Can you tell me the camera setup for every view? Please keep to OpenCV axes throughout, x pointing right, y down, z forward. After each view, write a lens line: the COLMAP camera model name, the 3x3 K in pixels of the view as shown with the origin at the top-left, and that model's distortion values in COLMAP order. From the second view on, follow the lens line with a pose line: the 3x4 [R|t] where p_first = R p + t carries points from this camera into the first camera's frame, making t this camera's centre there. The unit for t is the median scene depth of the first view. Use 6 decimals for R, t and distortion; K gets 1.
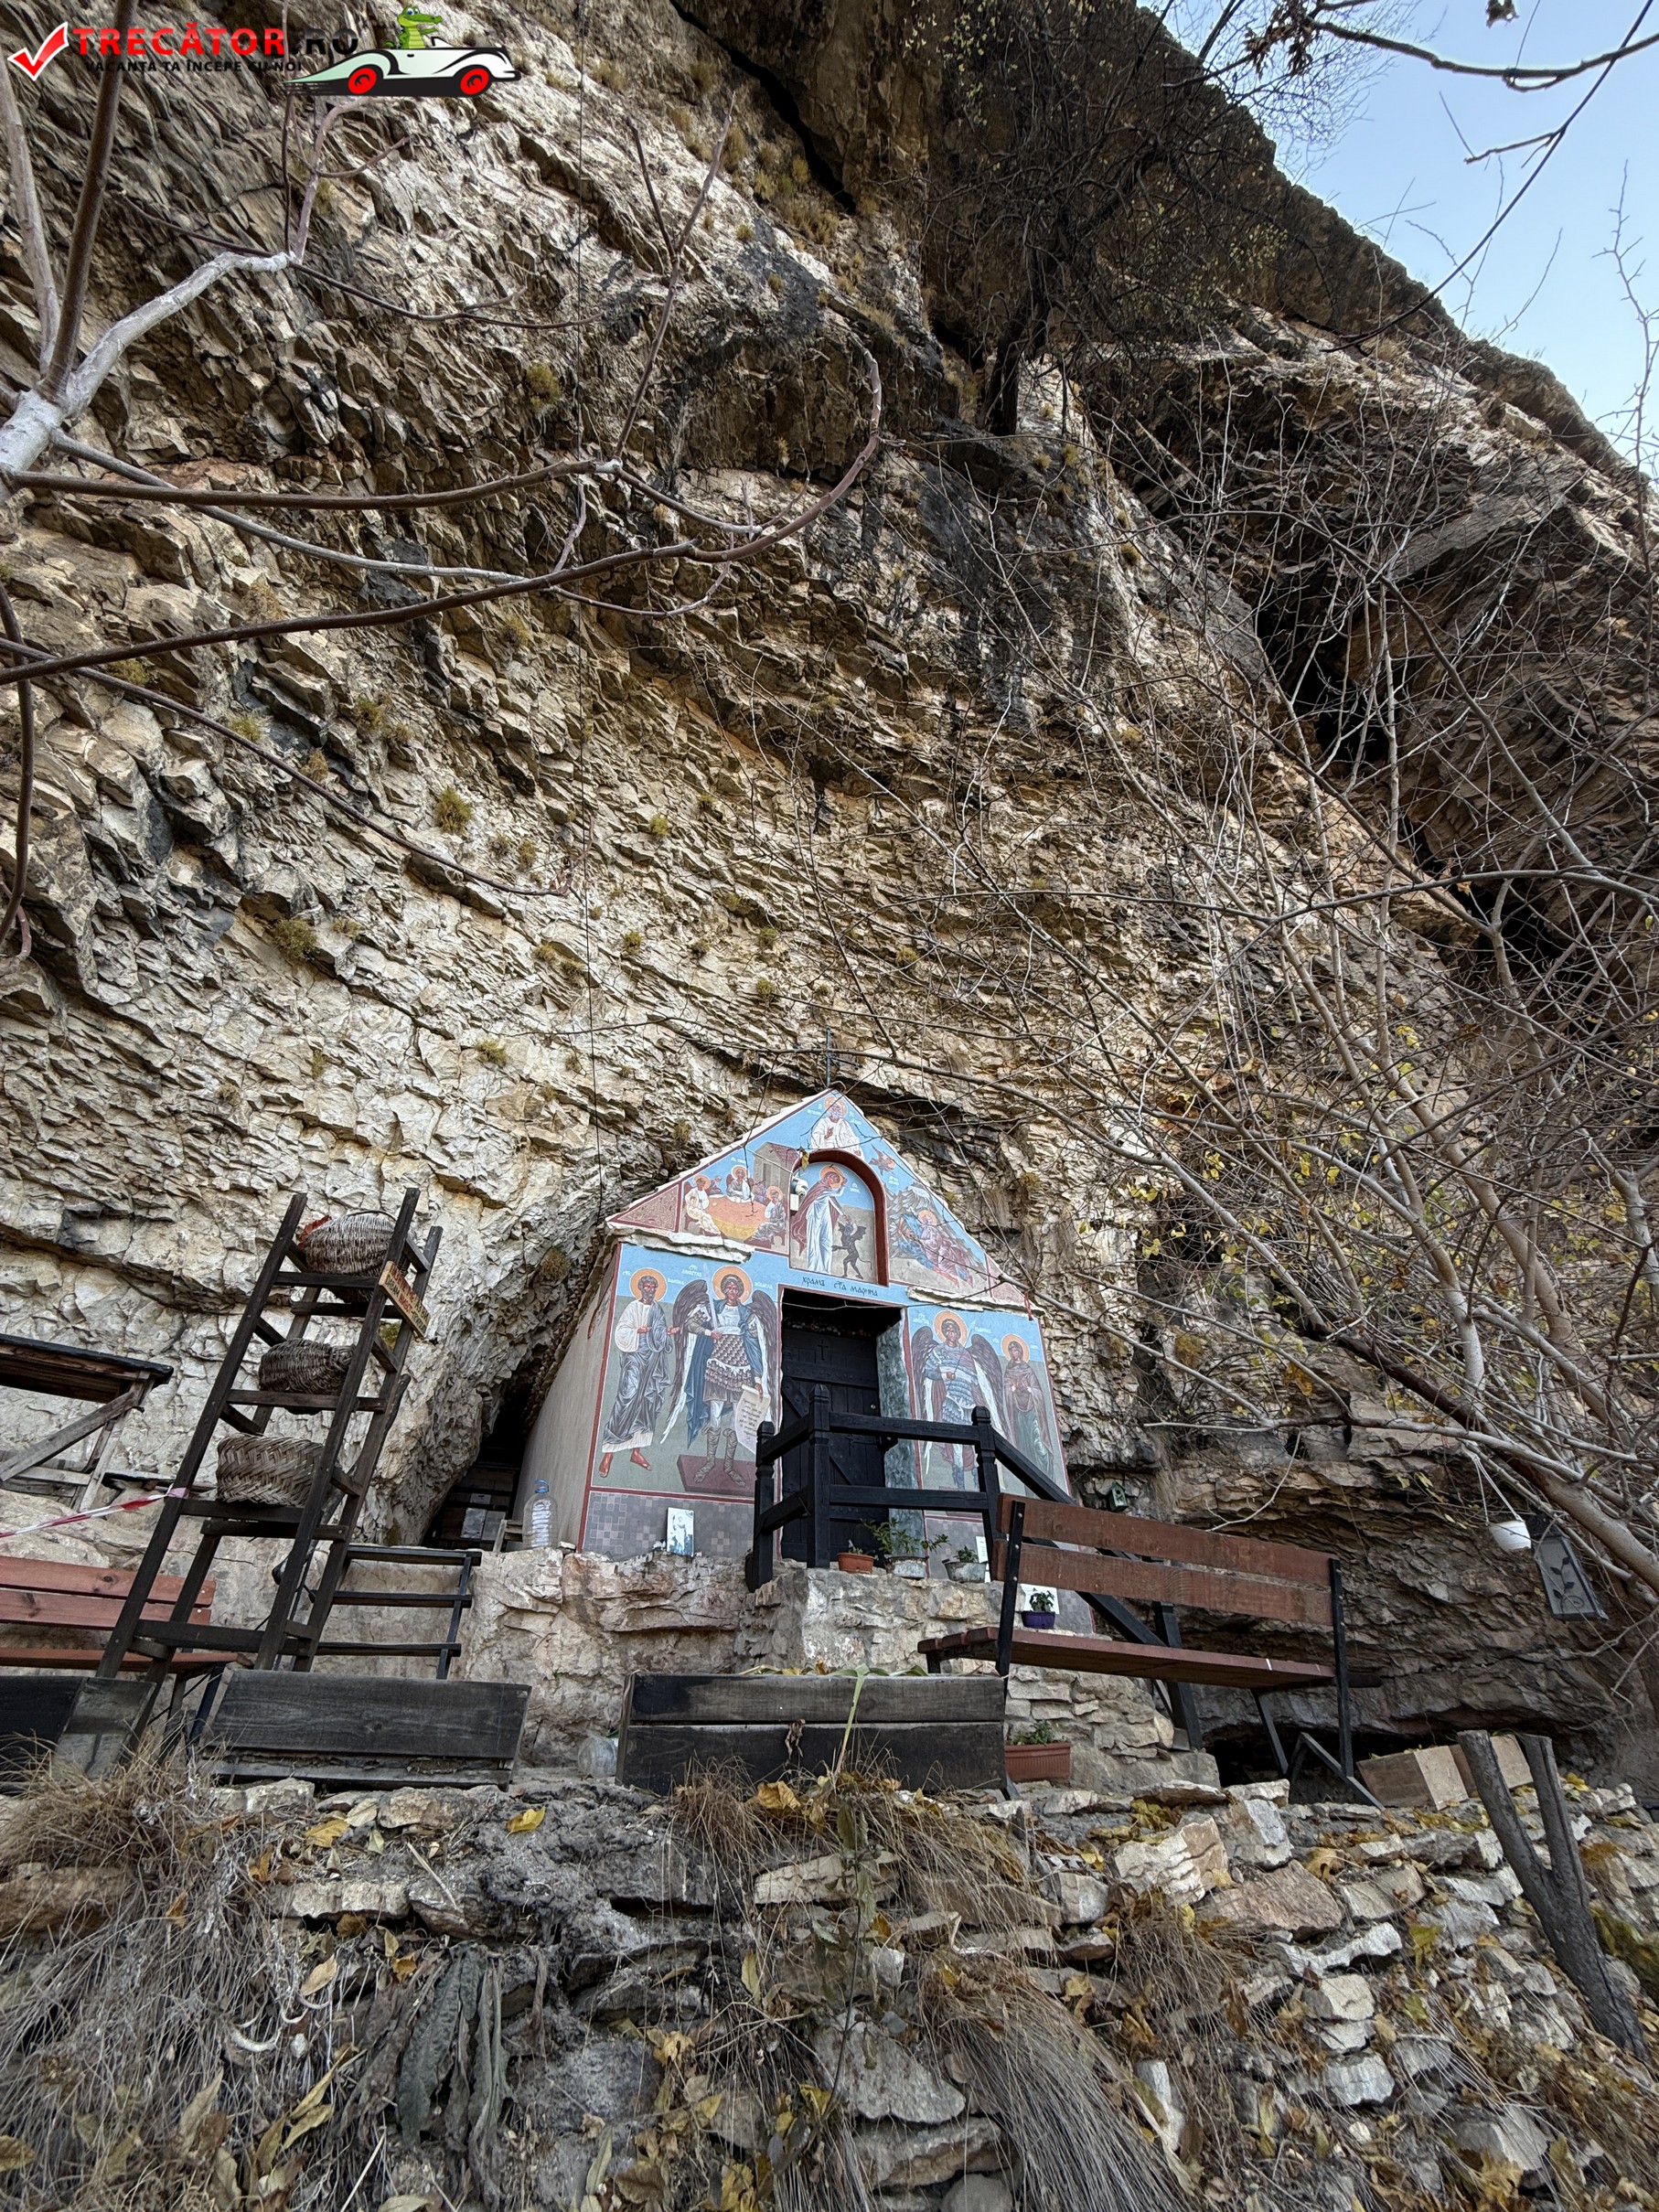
lens RADIAL K [[881.8, 0, 821.3], [0, 881.8, 1108.4], [0, 0, 1]] dist [0.011963, 0.000095]
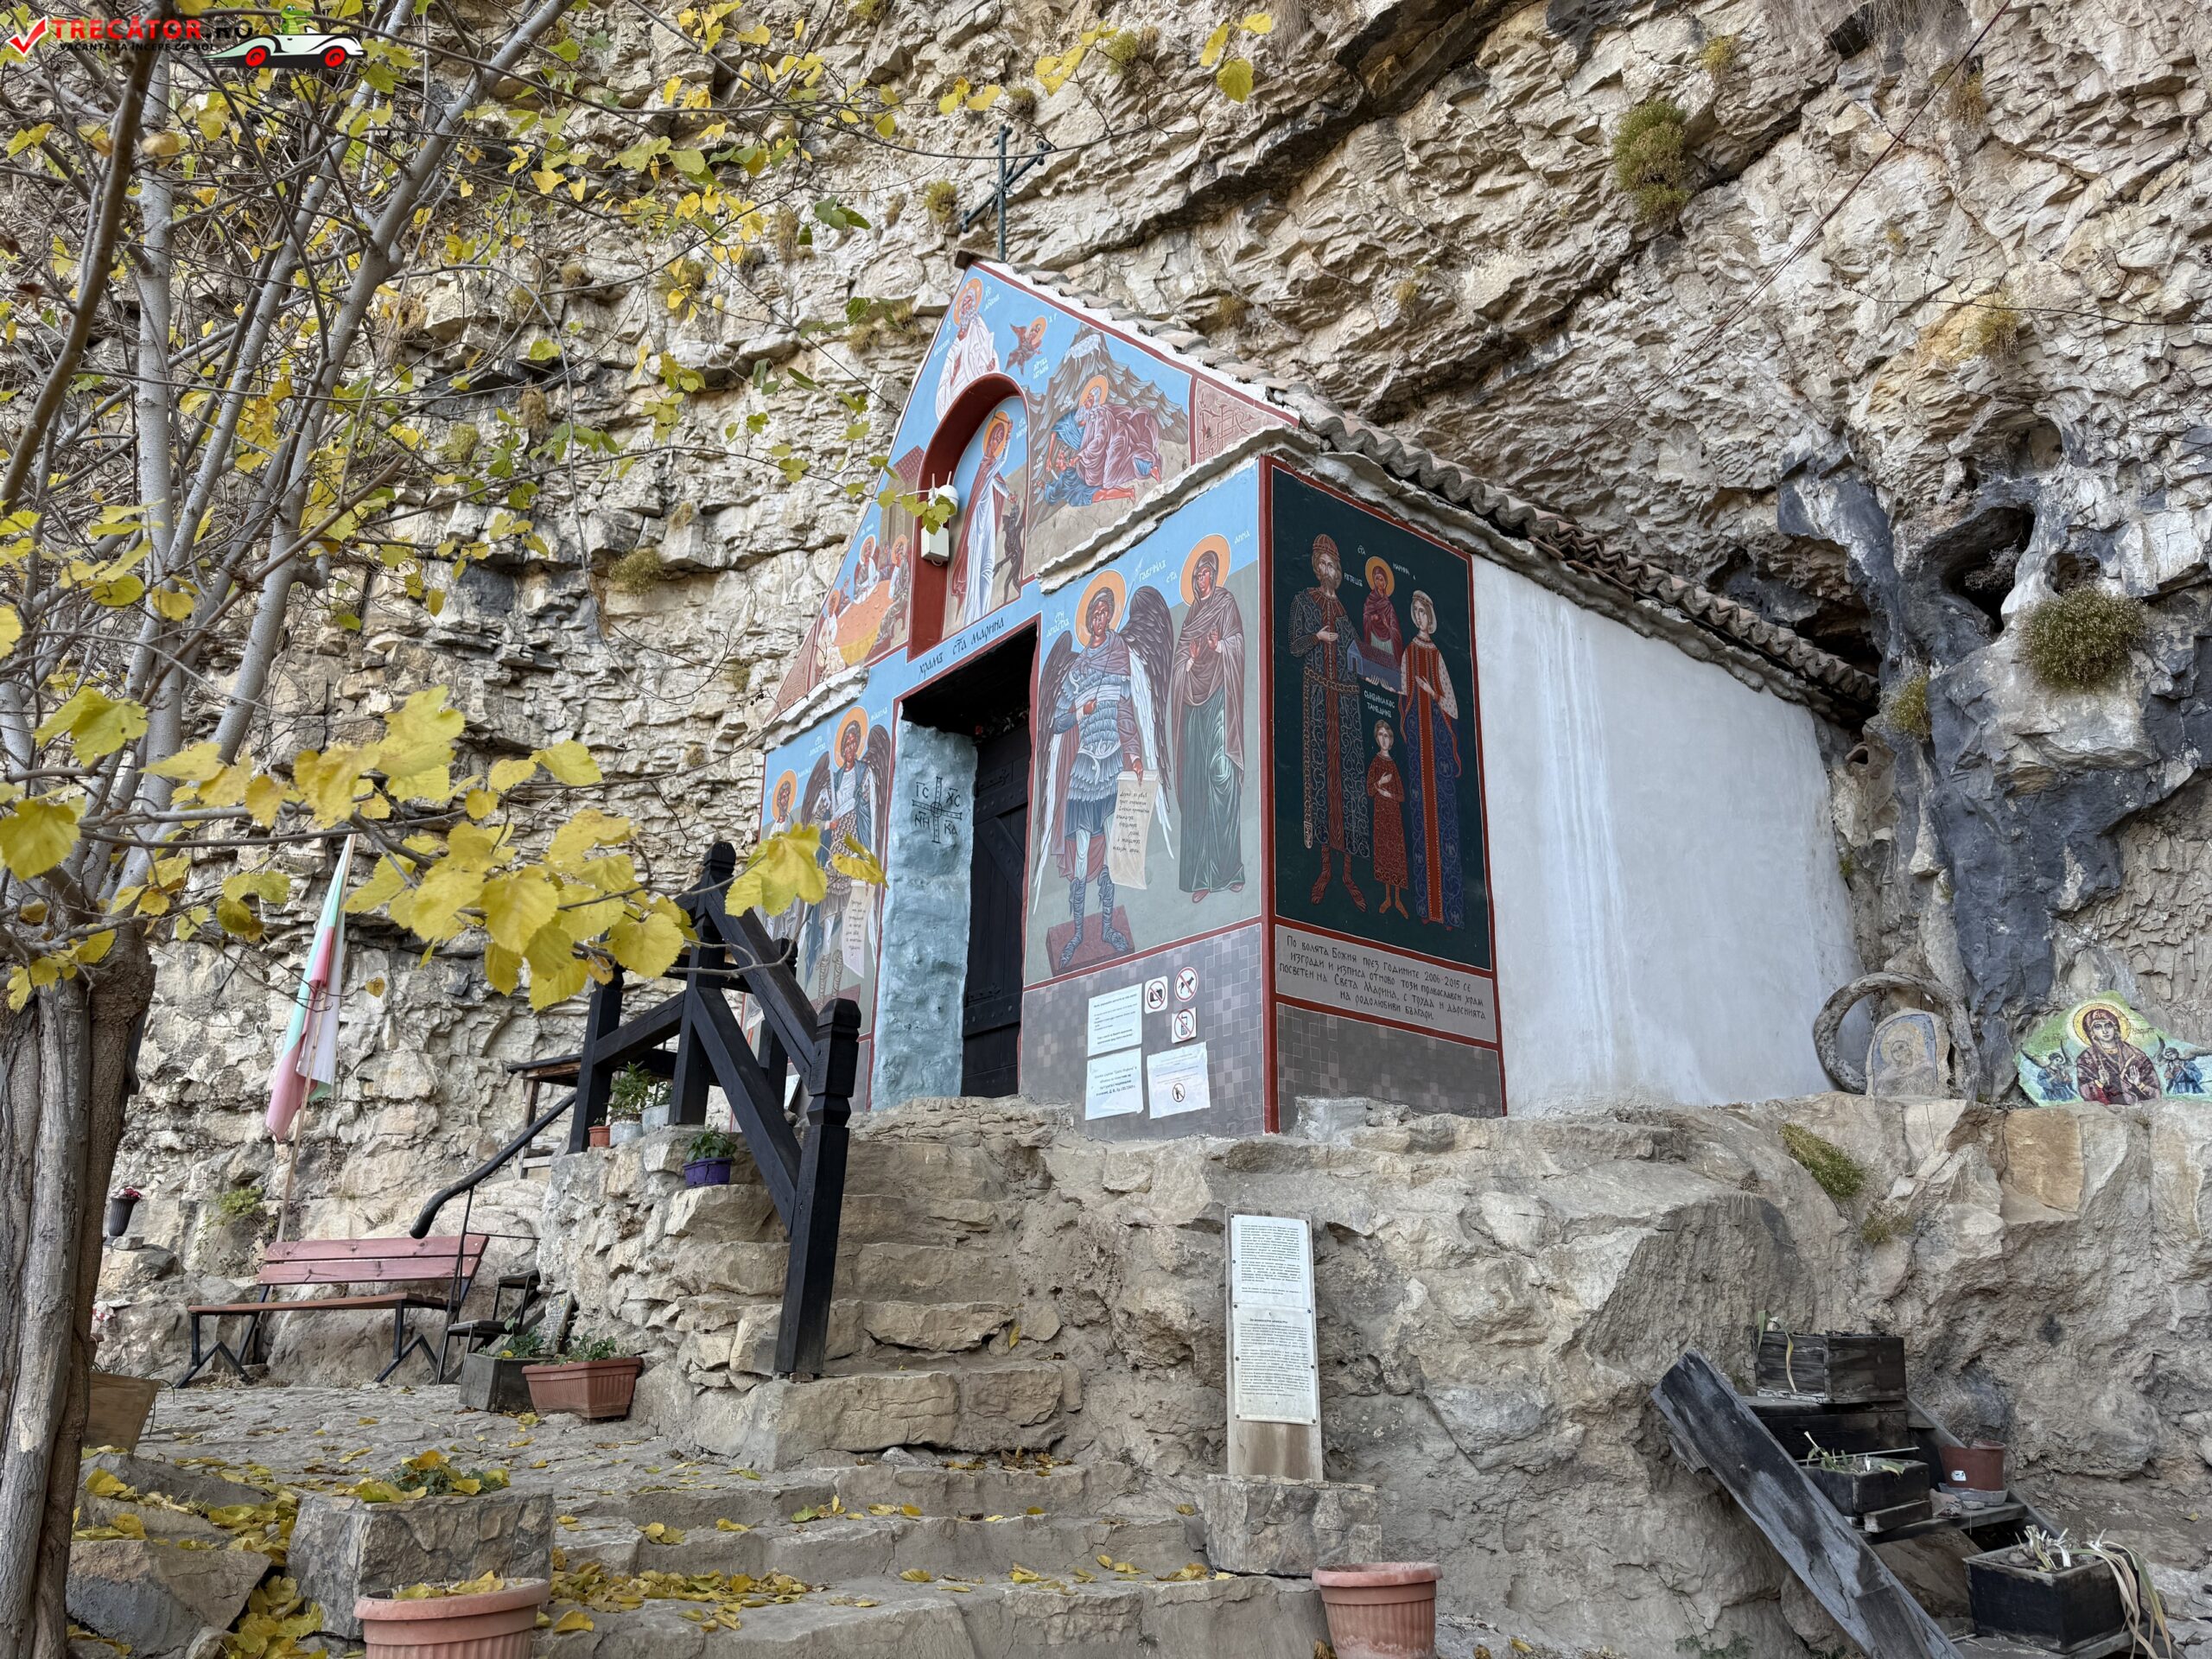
lens RADIAL K [[1566.3, 0, 1102.9], [0, 1566.3, 879.1], [0, 0, 1]] dist [0.036458, -0.032488]
pose [[0.273995, -0.275791, -0.921339, 0.866015], [0.563297, 0.822499, -0.078687, 0.428166], [0.779502, -0.497428, 0.380713, 0.596141]]
